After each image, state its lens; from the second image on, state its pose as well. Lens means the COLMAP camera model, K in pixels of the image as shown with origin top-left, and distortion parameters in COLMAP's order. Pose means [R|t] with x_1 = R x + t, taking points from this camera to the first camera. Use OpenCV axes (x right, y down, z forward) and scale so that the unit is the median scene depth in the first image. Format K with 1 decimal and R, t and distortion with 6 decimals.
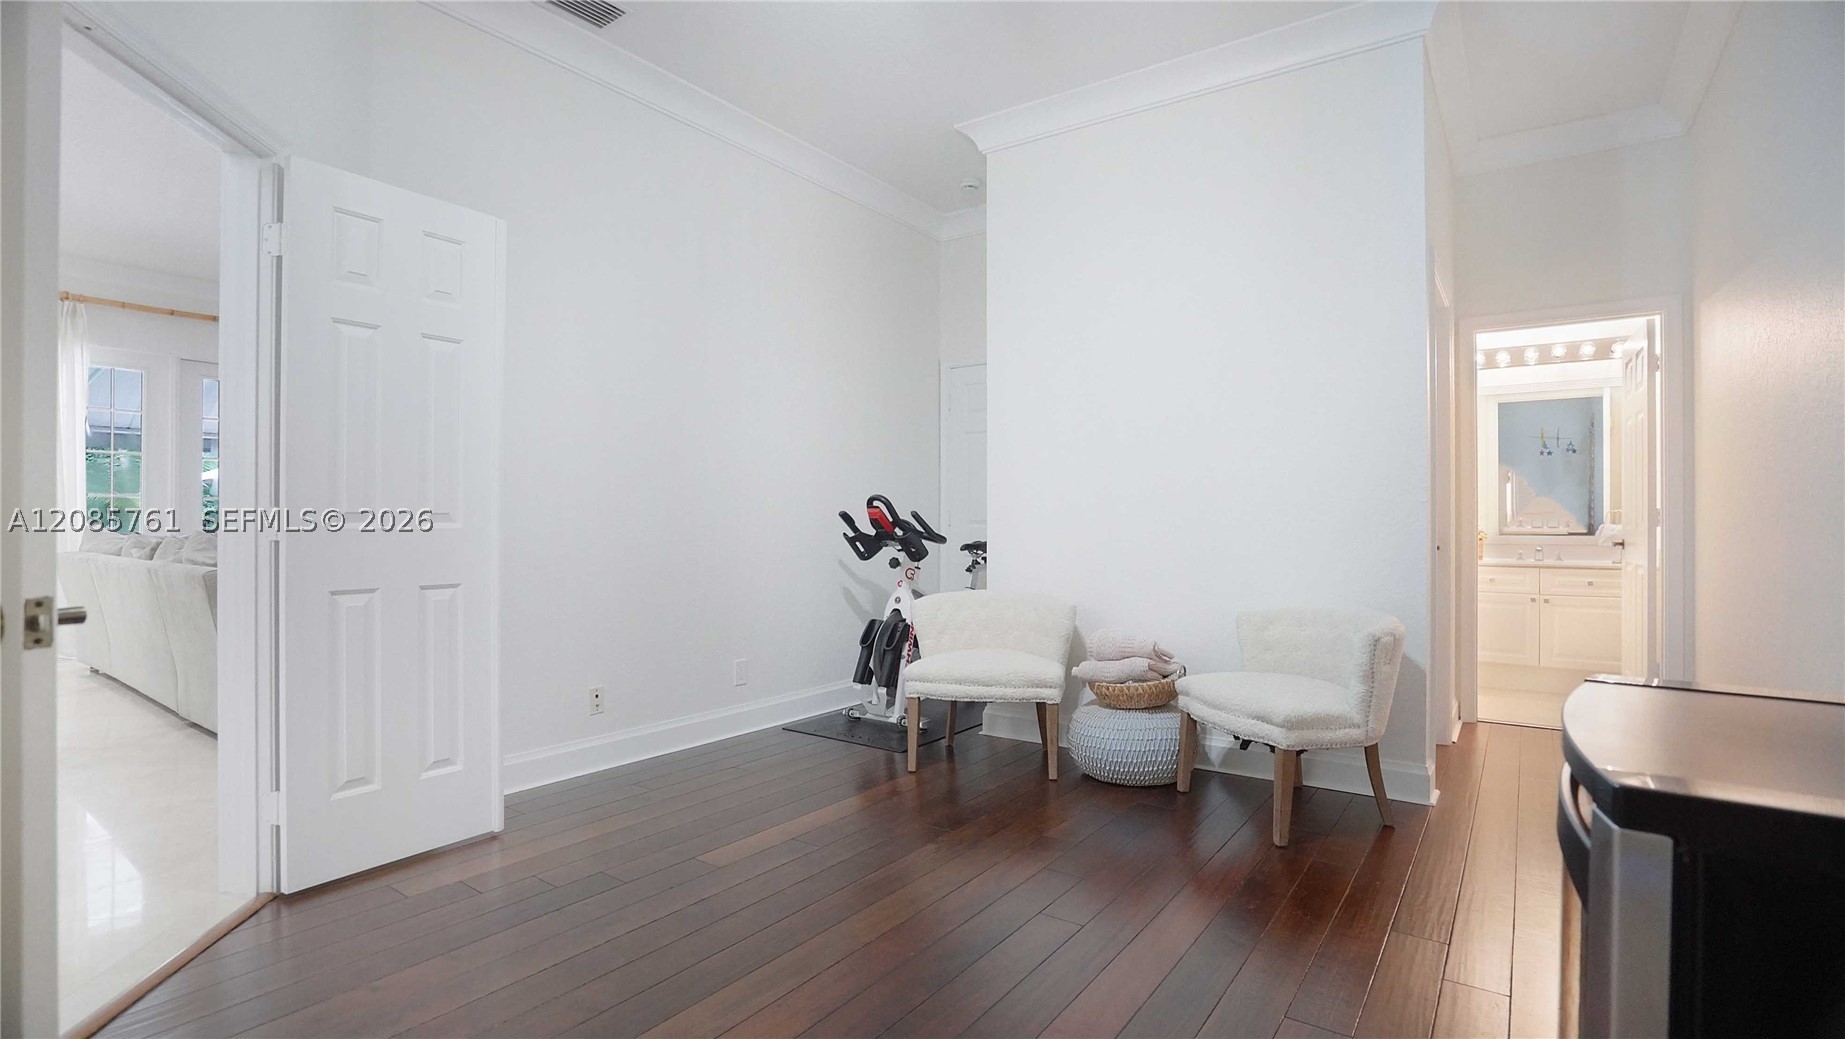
lens RADIAL K [[867.3, 0, 922.5], [0, 867.3, 519.5], [0, 0, 1]] dist [-0.063986, 0.025318]
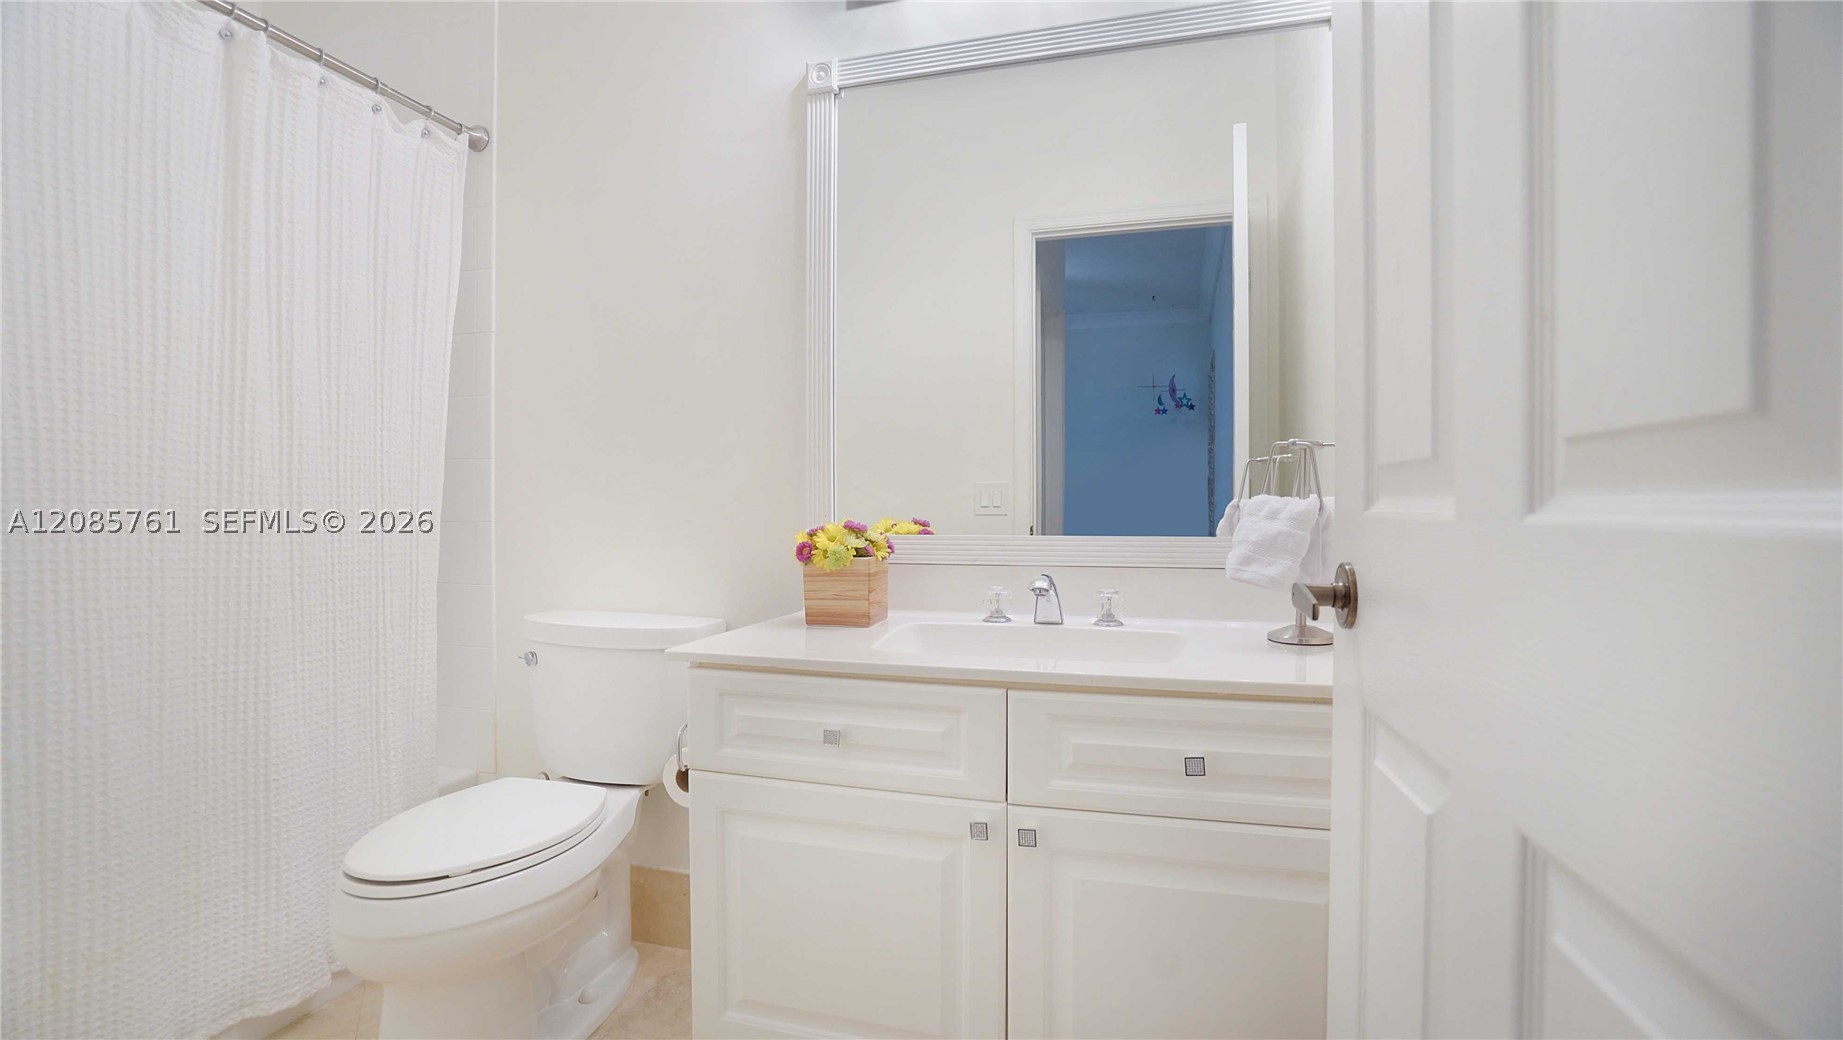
lens RADIAL K [[866.3, 0, 921.5], [0, 866.3, 520.0], [0, 0, 1]] dist [-0.063986, 0.025318]
pose [[0.941432, -0.010604, 0.337035, 0.613856], [0.004712, 0.999822, 0.018295, 0.008269], [-0.337169, -0.015635, 0.941314, 0.767623]]
